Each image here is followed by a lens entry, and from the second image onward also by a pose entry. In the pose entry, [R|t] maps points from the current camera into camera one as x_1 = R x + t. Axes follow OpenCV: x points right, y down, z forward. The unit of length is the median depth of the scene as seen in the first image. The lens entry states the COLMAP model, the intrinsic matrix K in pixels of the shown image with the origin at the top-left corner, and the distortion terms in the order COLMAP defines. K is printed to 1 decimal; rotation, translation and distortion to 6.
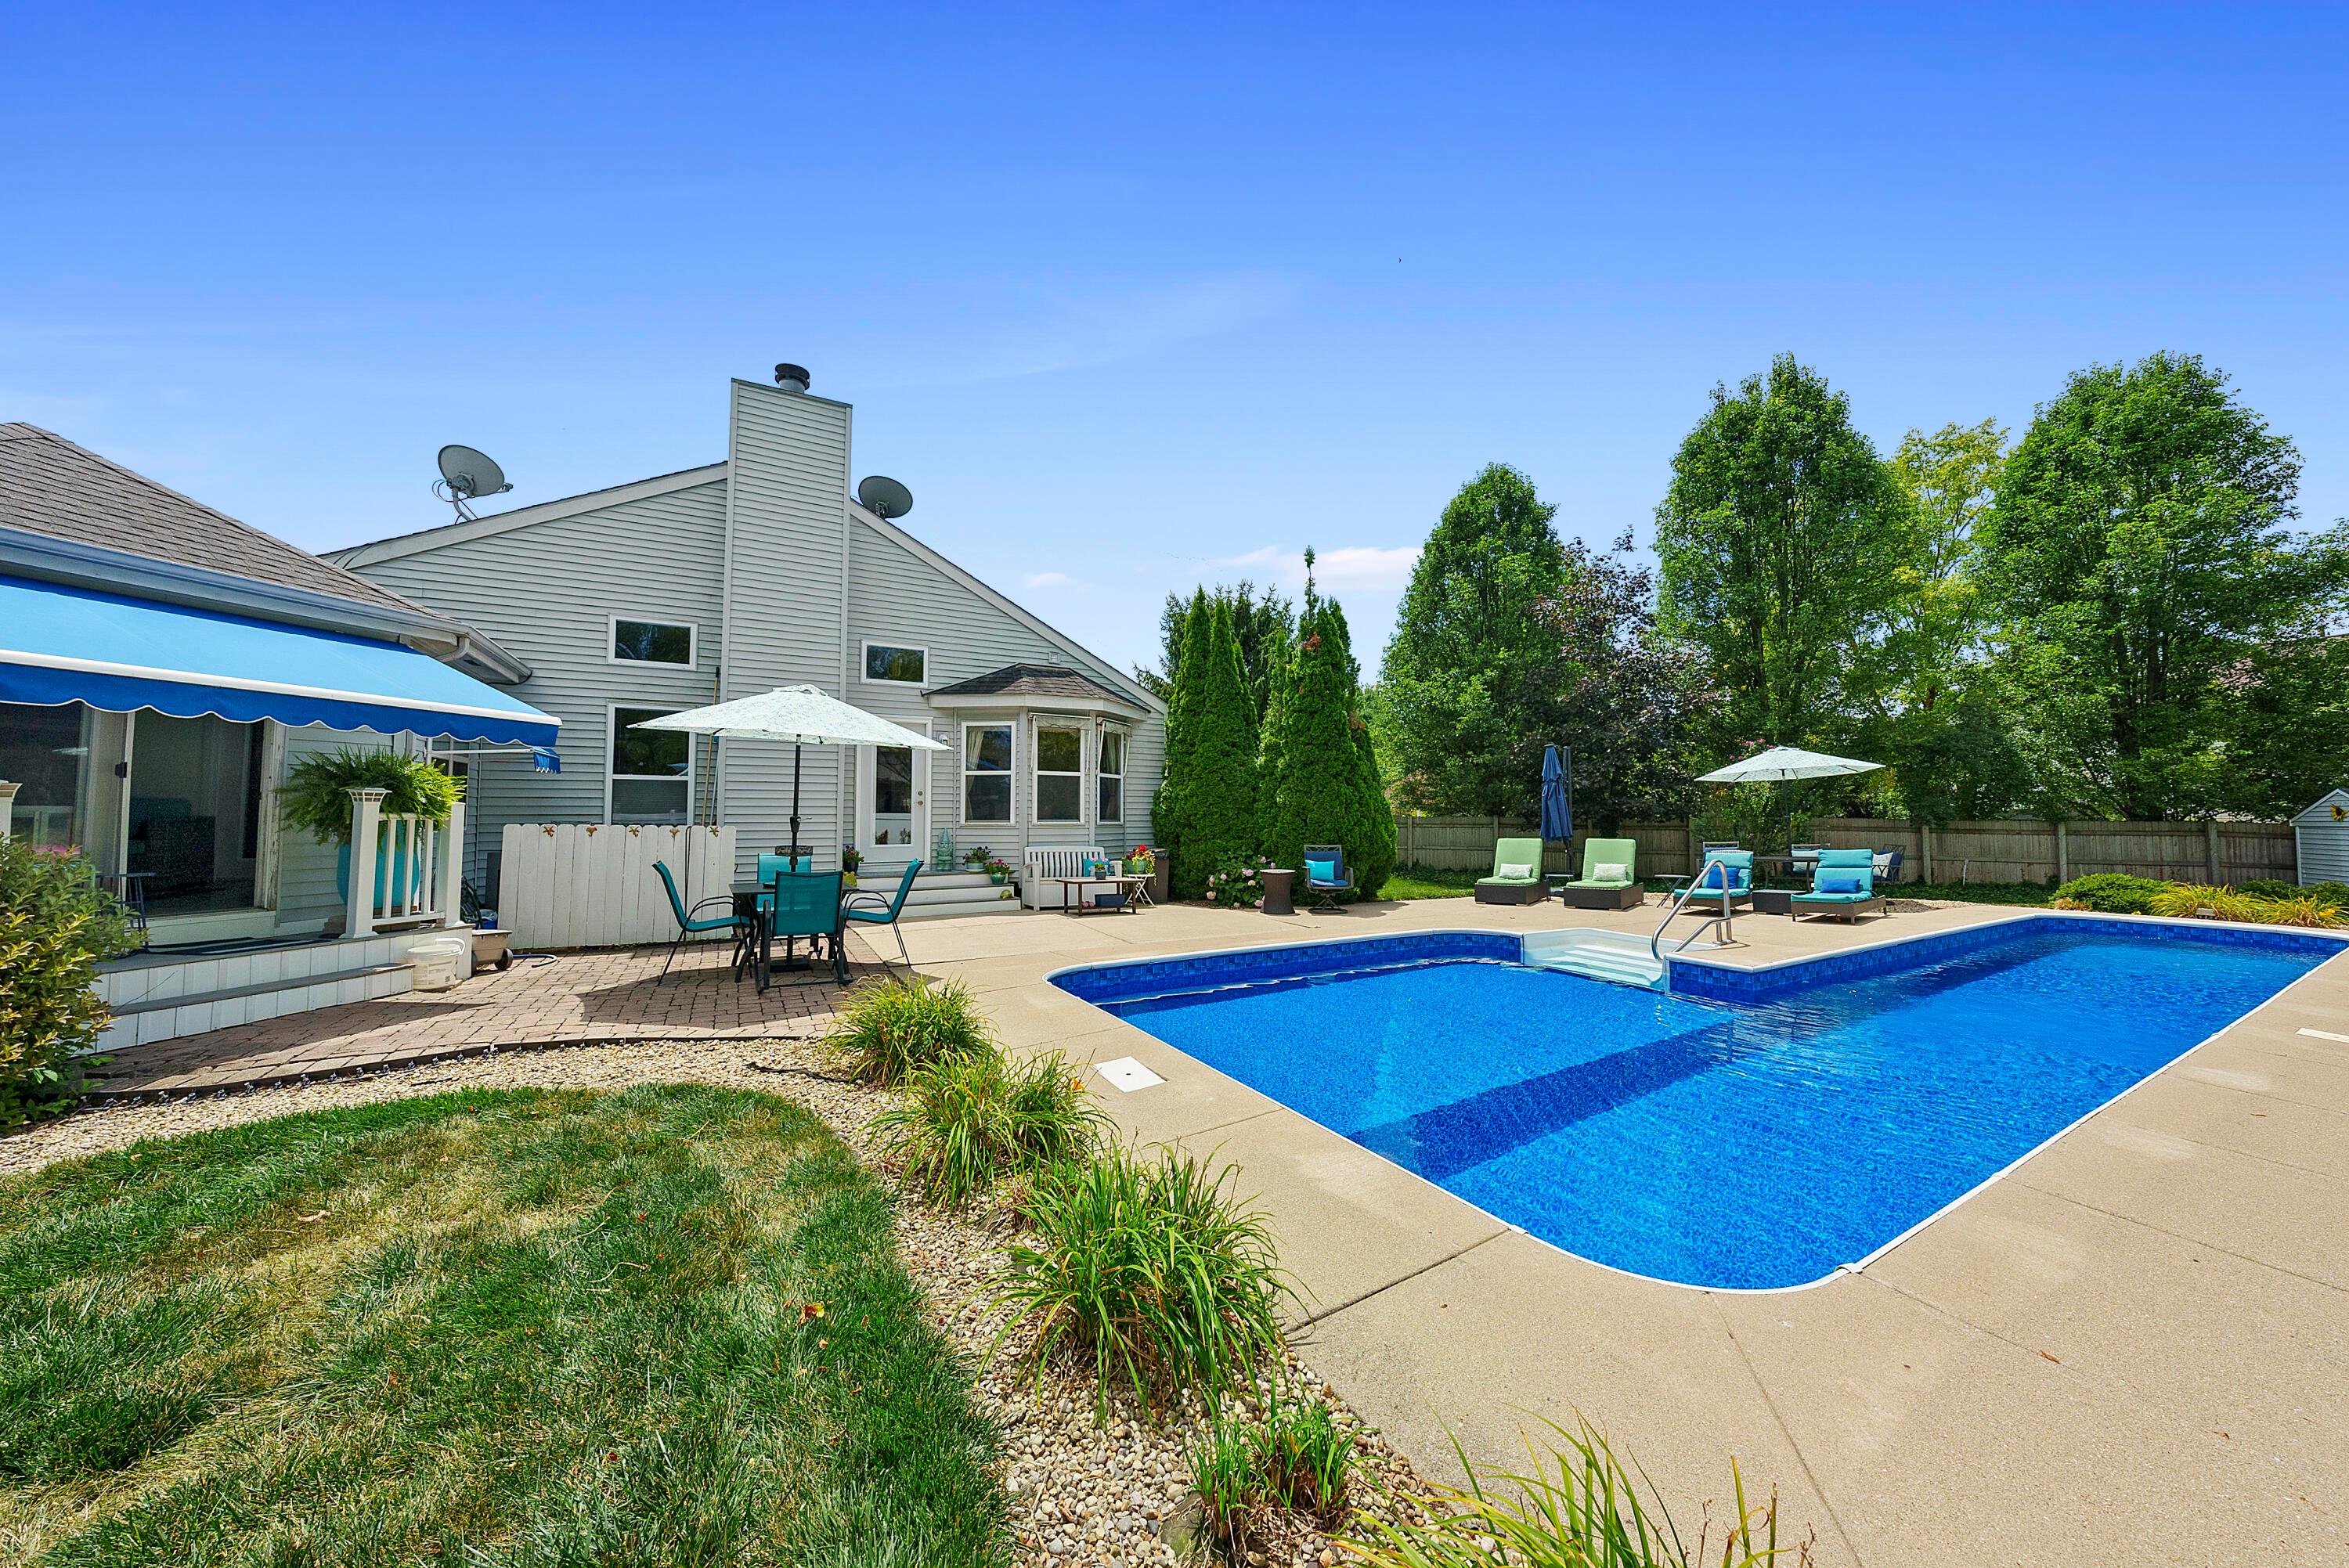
lens RADIAL K [[817.0, 0, 1174.4], [0, 817.0, 775.2], [0, 0, 1]] dist [-0.001687, -0.000033]
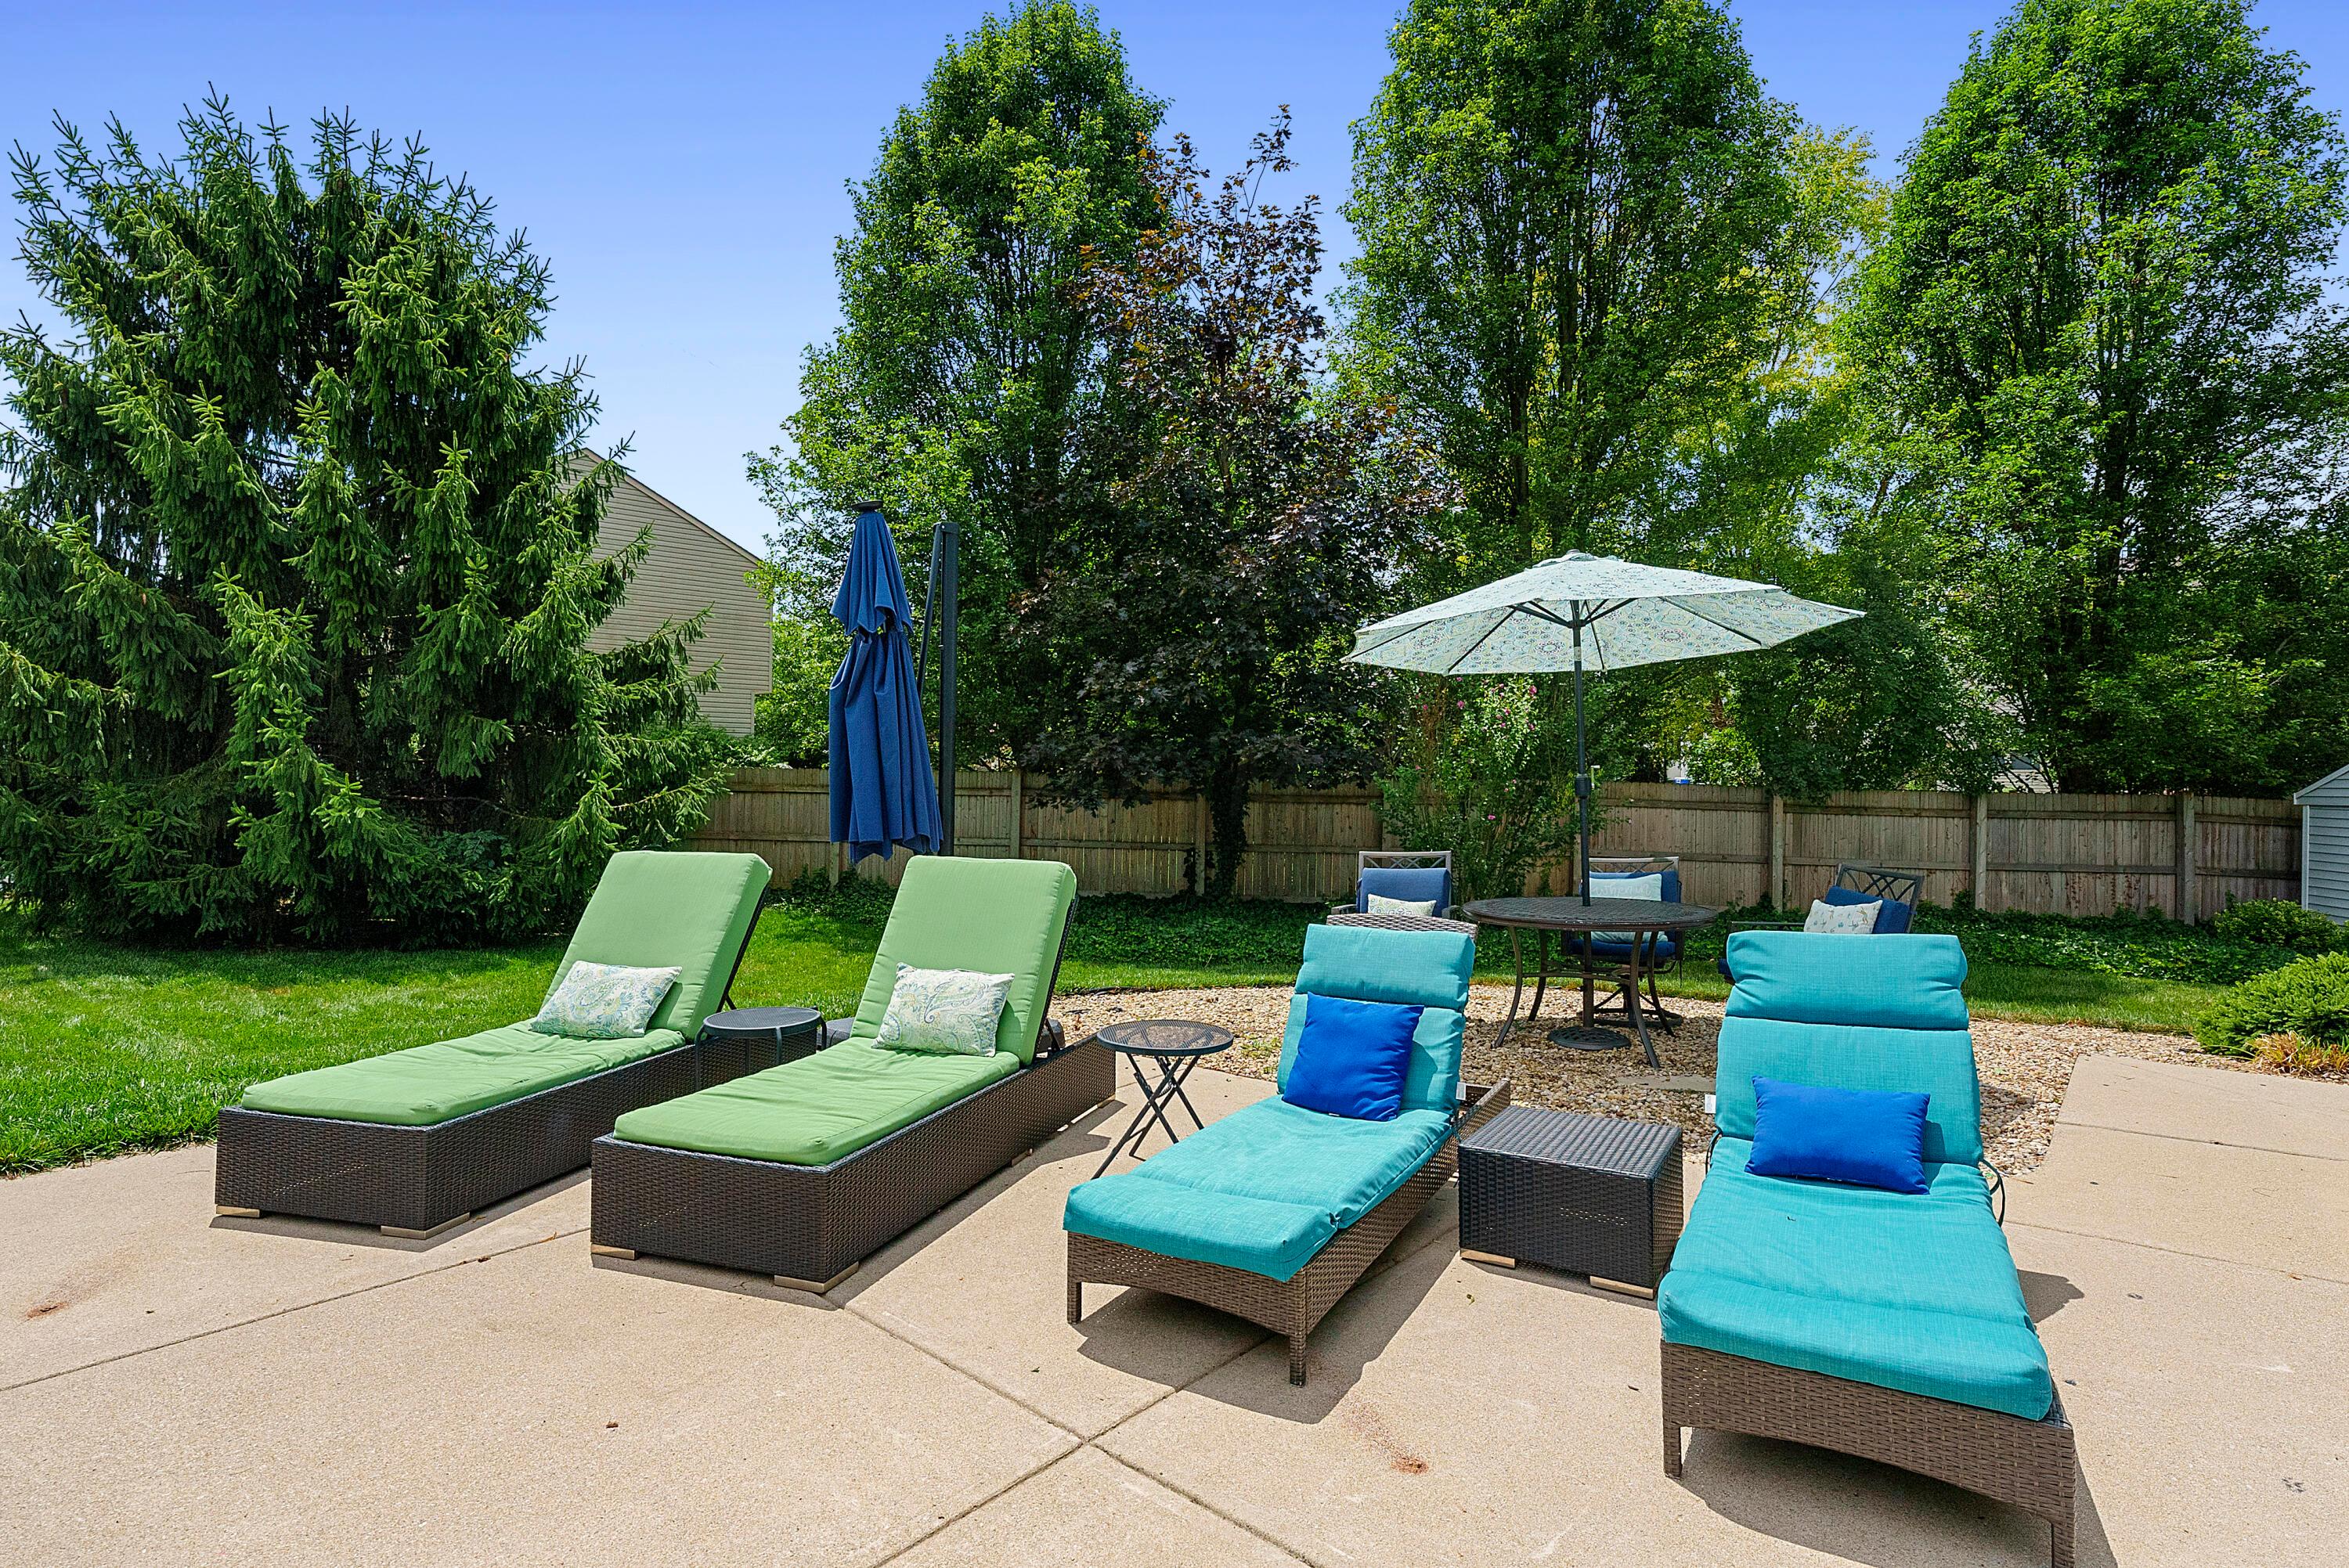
lens RADIAL K [[1106.2, 0, 1173.4], [0, 1106.2, 772.4], [0, 0, 1]] dist [-0.006214, -0.001388]
pose [[0.946720, 0.014197, 0.321744, 0.345526], [-0.031304, 0.998354, 0.048057, 0.024819], [-0.320532, -0.055569, 0.945606, 0.482011]]
